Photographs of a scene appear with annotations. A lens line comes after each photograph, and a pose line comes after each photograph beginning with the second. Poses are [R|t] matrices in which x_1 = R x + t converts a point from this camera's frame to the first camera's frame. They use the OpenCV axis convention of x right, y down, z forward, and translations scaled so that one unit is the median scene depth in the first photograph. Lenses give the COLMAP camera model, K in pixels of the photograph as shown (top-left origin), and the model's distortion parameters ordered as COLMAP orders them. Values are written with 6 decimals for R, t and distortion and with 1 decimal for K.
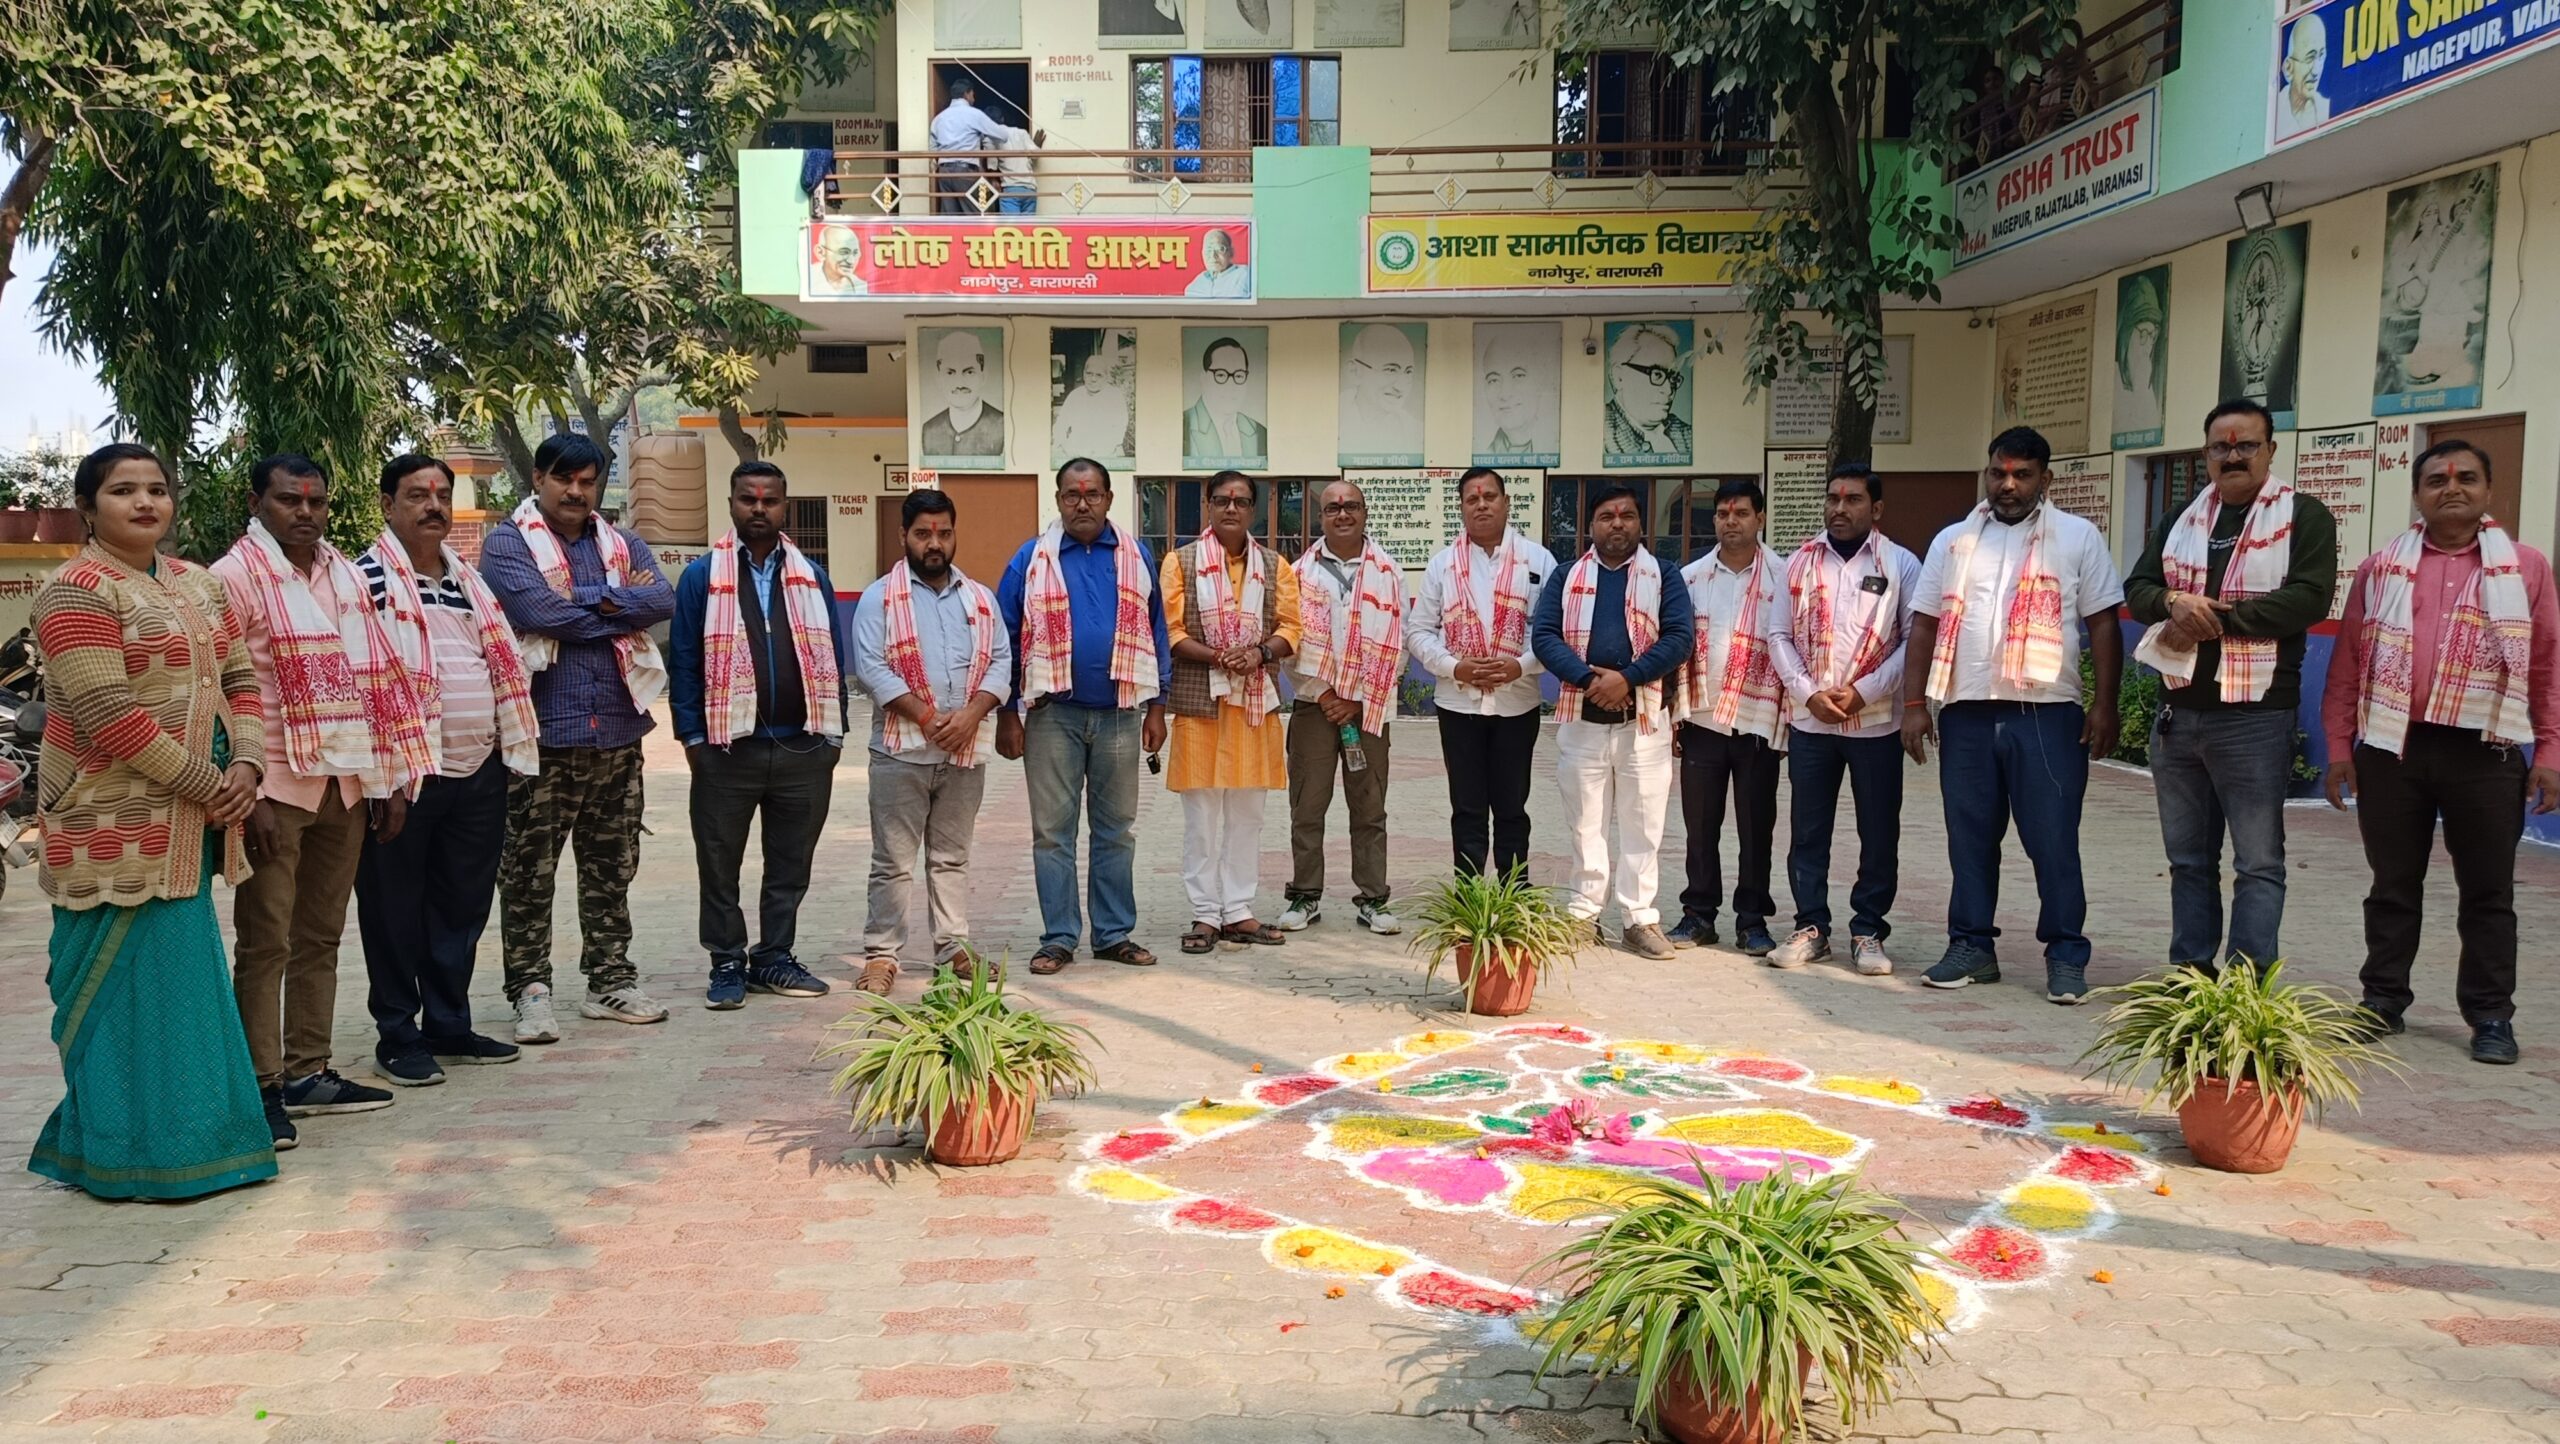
lens RADIAL K [[2003.8, 0, 1270.4], [0, 2003.8, 726.4], [0, 0, 1]] dist [0.027483, -0.036316]
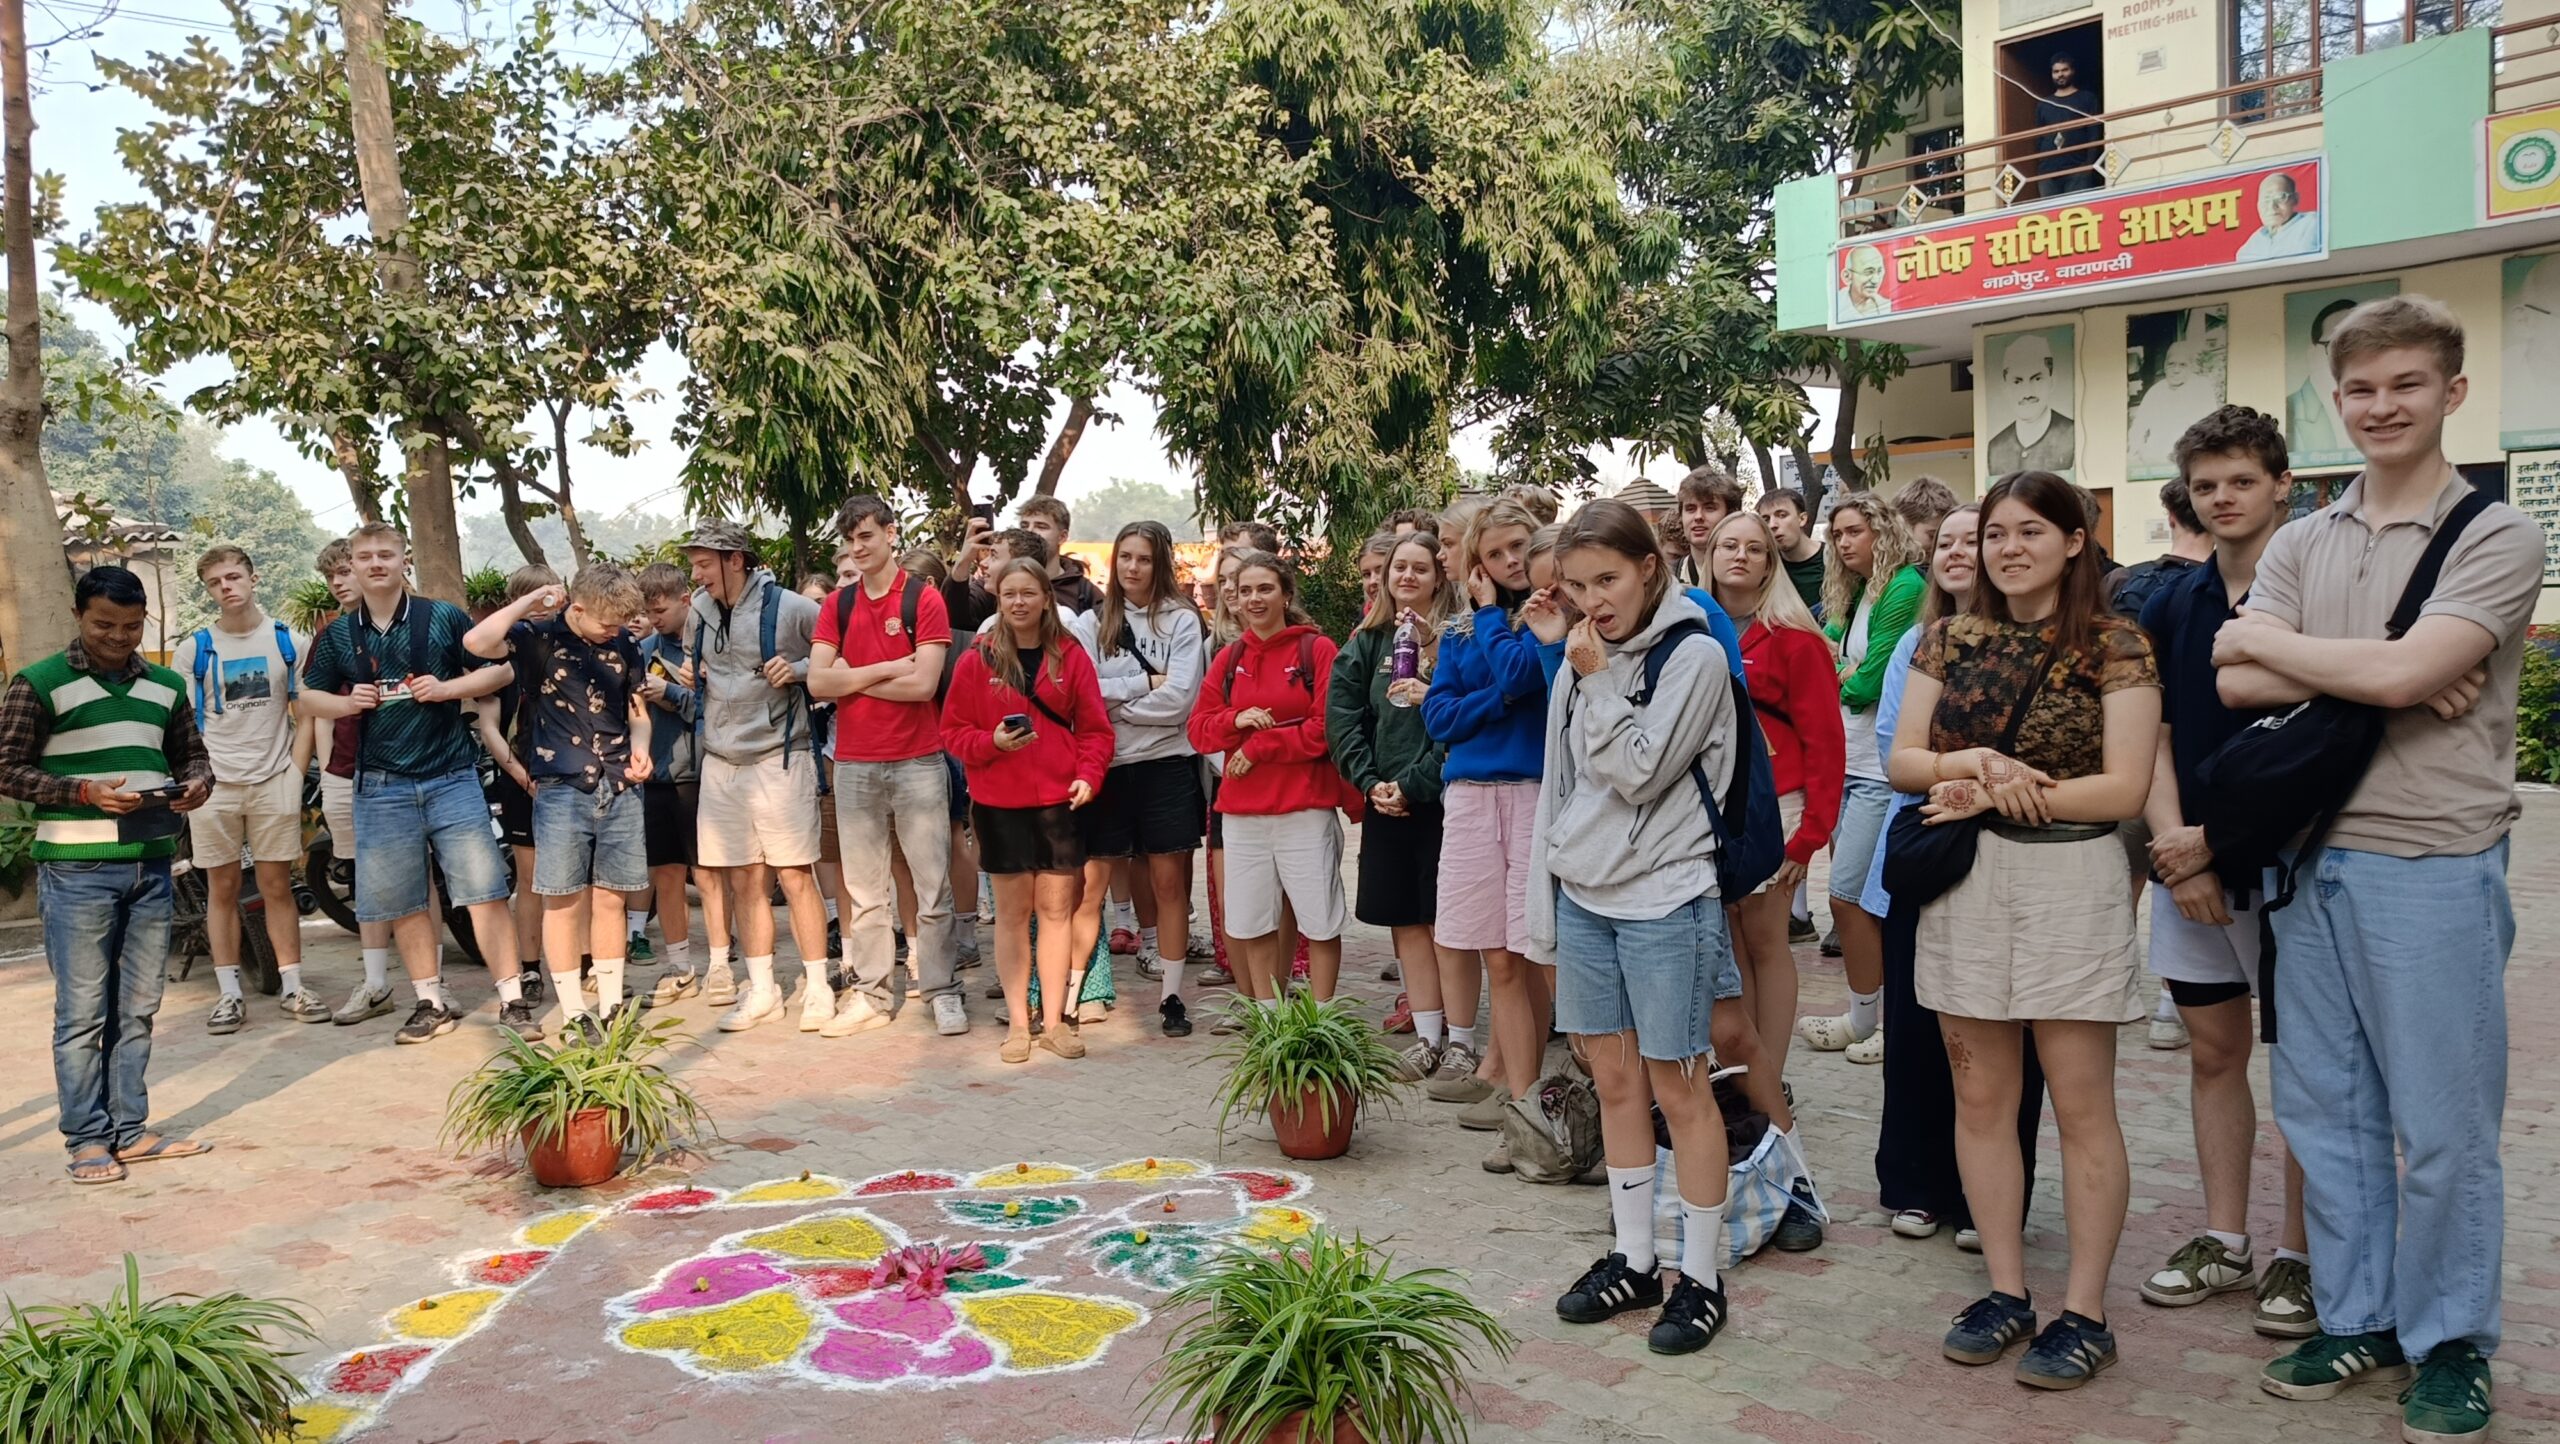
lens RADIAL K [[2003.8, 0, 1267.8], [0, 2003.8, 723.9], [0, 0, 1]] dist [0.027483, -0.036316]
pose [[0.664562, 0.017102, -0.747037, 0.313274], [-0.019400, 0.999796, 0.005629, -0.022245], [0.746981, 0.010752, 0.664758, 0.157659]]
